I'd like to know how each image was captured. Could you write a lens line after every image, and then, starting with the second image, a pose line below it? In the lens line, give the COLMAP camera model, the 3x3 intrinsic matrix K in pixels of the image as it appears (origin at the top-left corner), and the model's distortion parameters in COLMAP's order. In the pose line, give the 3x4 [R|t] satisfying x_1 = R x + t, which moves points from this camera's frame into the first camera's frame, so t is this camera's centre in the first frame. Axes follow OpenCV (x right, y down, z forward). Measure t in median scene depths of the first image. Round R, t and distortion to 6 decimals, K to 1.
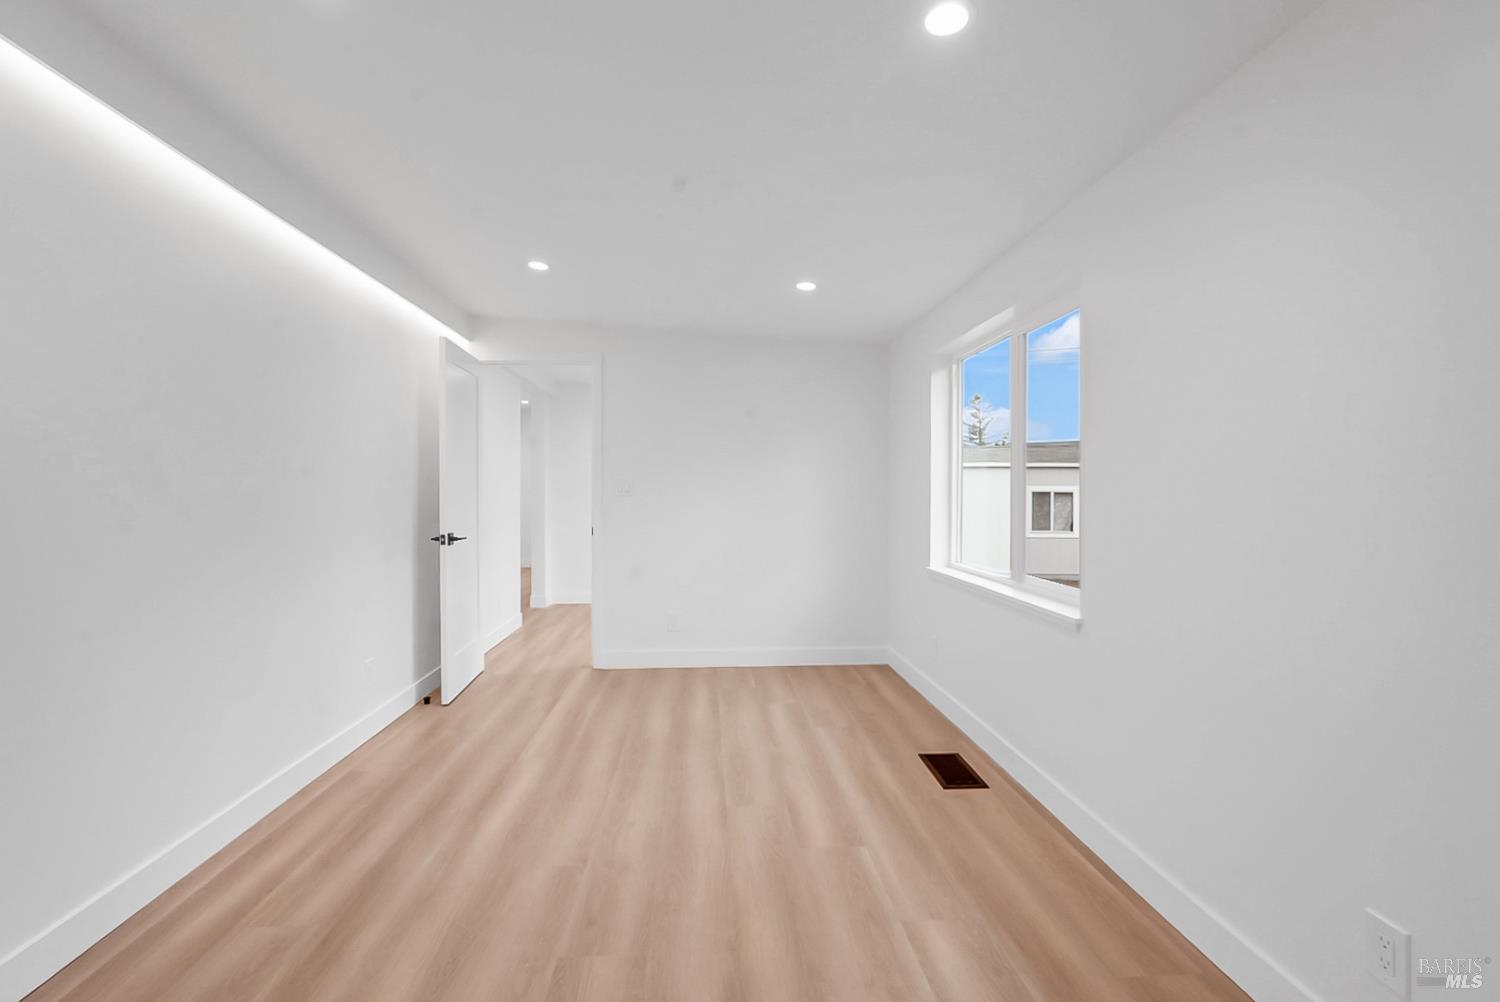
lens RADIAL K [[652.6, 0, 752.9], [0, 652.6, 500.9], [0, 0, 1]] dist [-0.008827, 0.000038]
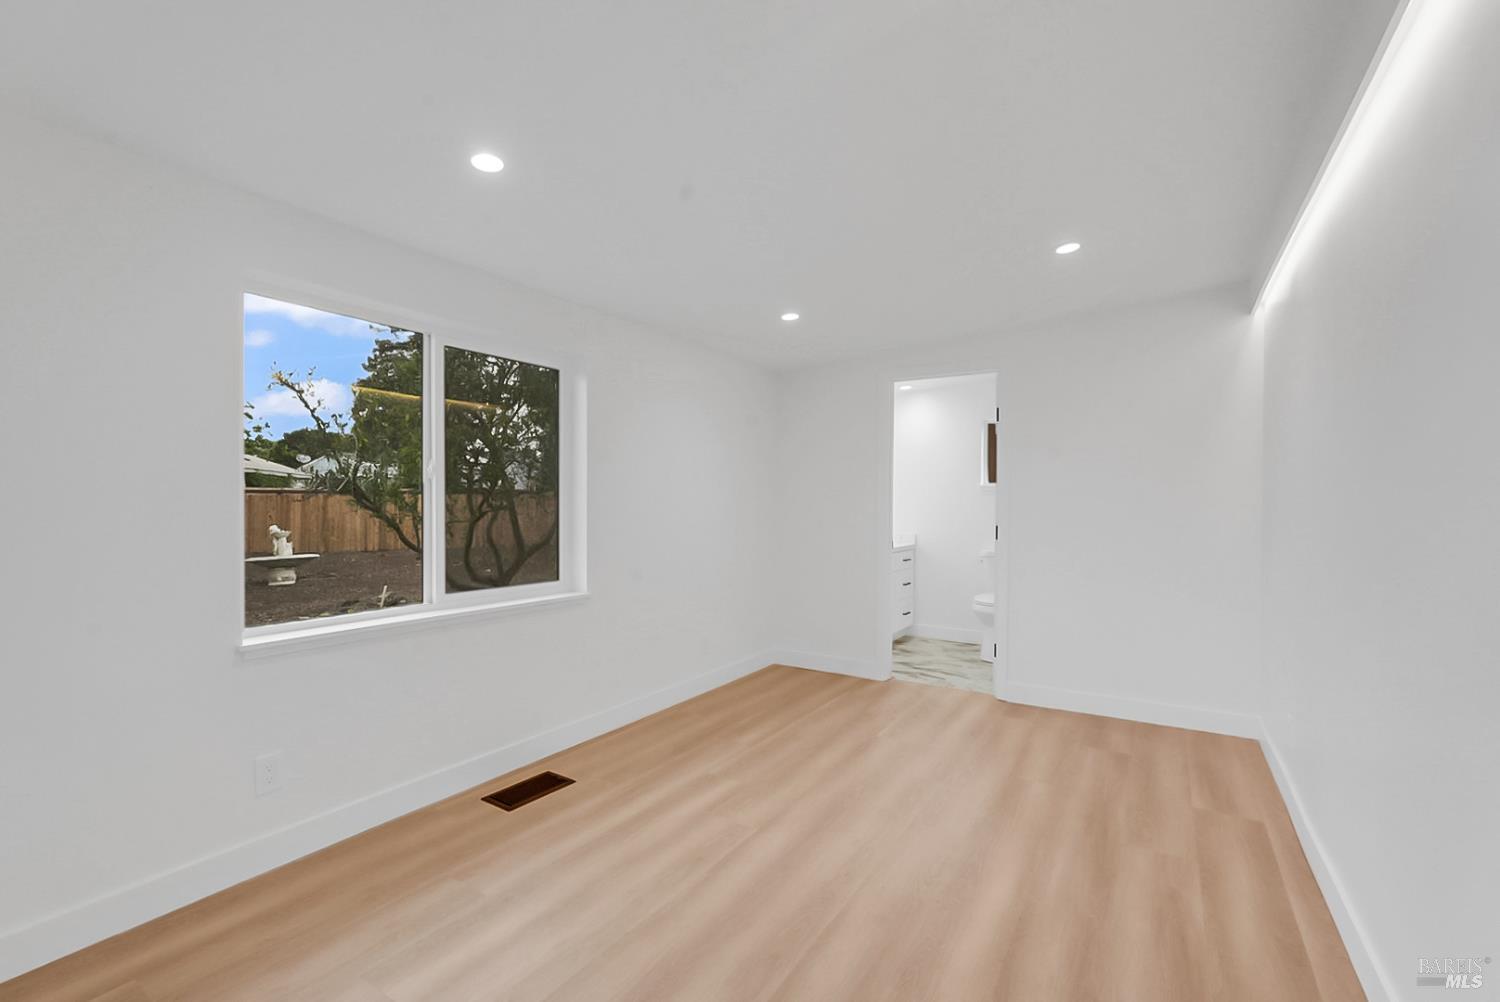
lens RADIAL K [[652.6, 0, 752.9], [0, 652.6, 500.9], [0, 0, 1]] dist [-0.008827, 0.000038]
pose [[-0.805577, 0.002105, 0.592488, -0.628313], [0.004466, 0.999987, 0.002519, -0.024639], [-0.592475, 0.004676, -0.805575, 1.831561]]
